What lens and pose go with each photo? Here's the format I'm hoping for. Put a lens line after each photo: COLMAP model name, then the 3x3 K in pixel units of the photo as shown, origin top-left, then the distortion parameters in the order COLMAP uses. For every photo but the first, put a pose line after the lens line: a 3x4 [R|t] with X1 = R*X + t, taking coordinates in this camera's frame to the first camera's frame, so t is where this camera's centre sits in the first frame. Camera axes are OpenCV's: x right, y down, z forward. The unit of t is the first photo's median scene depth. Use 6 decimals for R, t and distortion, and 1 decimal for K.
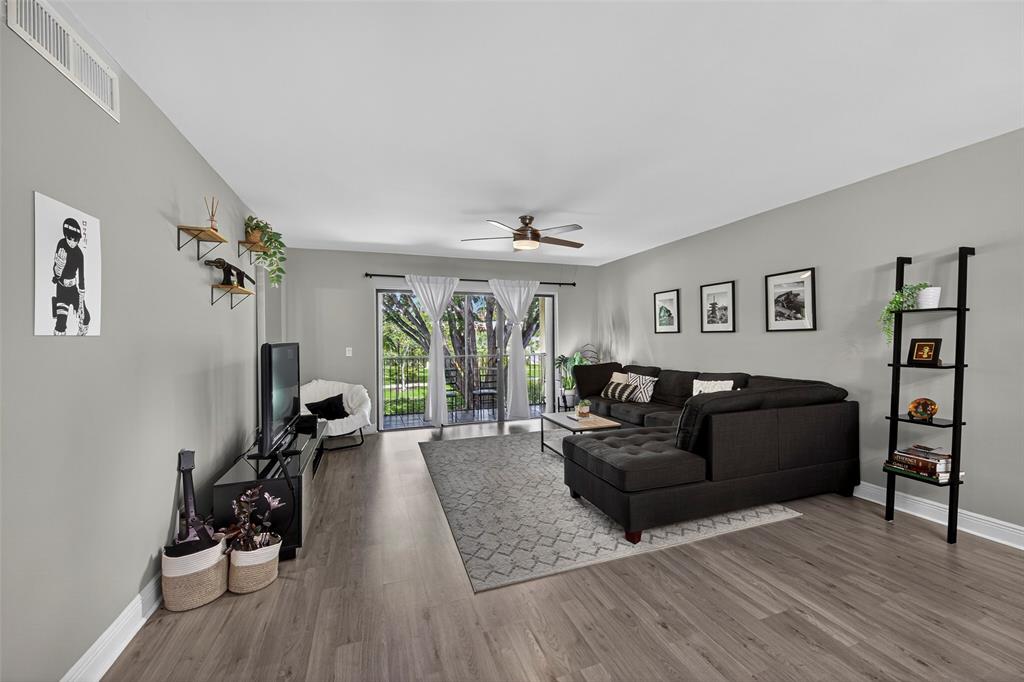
lens RADIAL K [[402.5, 0, 510.7], [0, 402.5, 338.8], [0, 0, 1]] dist [0.003601, 0.000257]
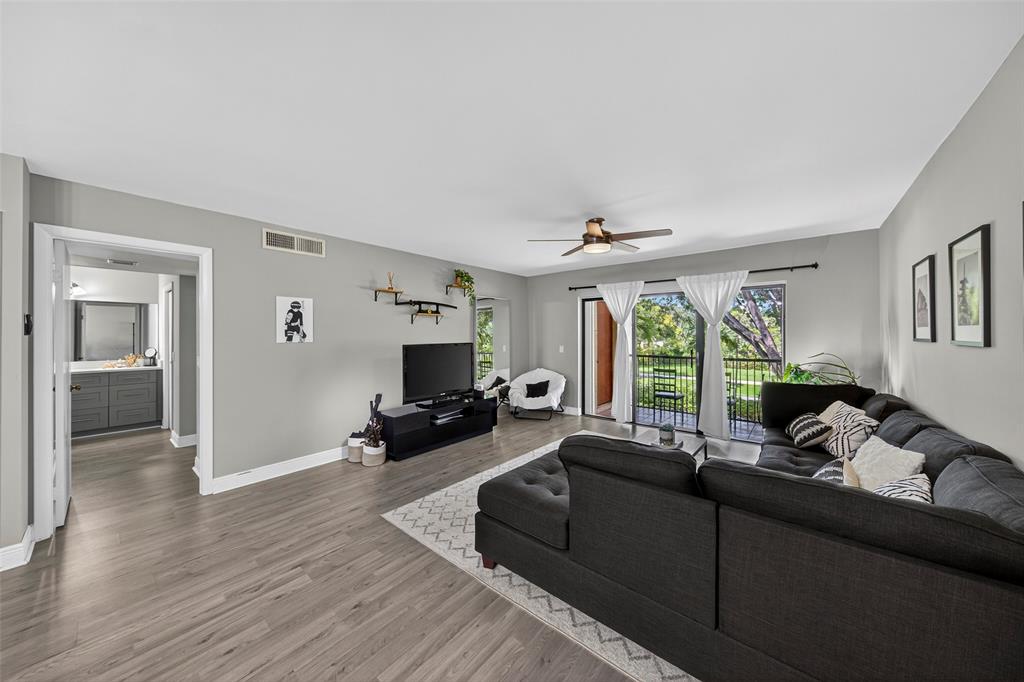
lens RADIAL K [[343.6, 0, 514.9], [0, 343.6, 336.4], [0, 0, 1]] dist [-0.004072, -0.000060]
pose [[0.502140, 0.013367, -0.864683, 0.858616], [-0.002834, 0.999901, 0.013811, -0.042357], [0.864781, -0.004485, 0.502128, 0.538908]]
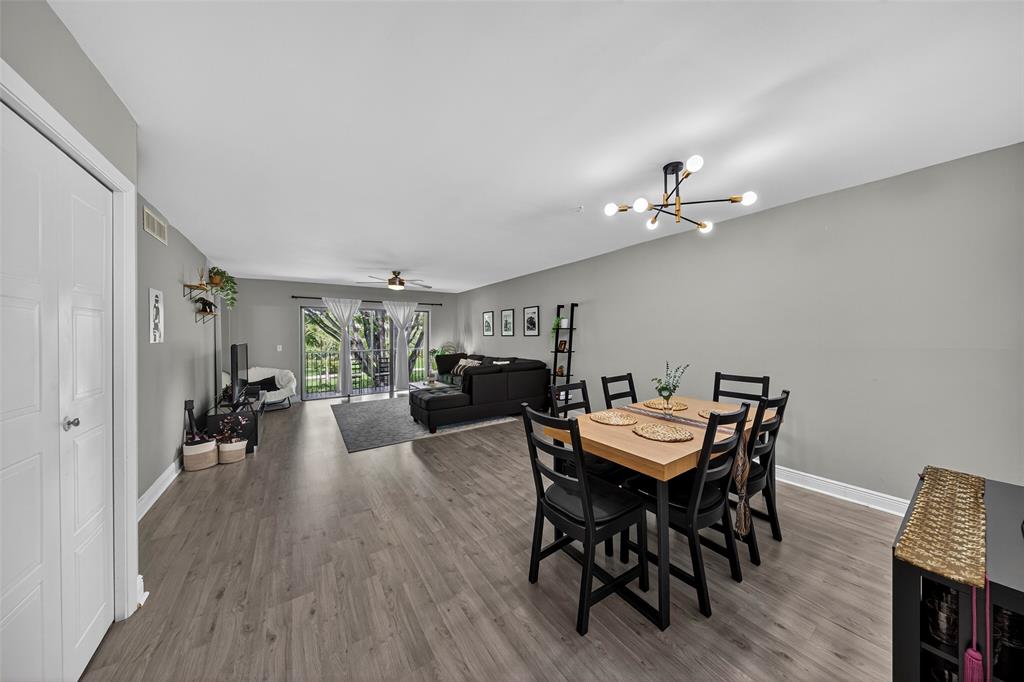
lens RADIAL K [[326.6, 0, 519.0], [0, 326.6, 336.3], [0, 0, 1]] dist [0.001094, -0.000705]
pose [[0.965261, 0.000277, 0.261289, 0.244650], [-0.000789, 0.999998, 0.001858, -0.025045], [-0.261288, -0.001999, 0.965259, -0.707631]]
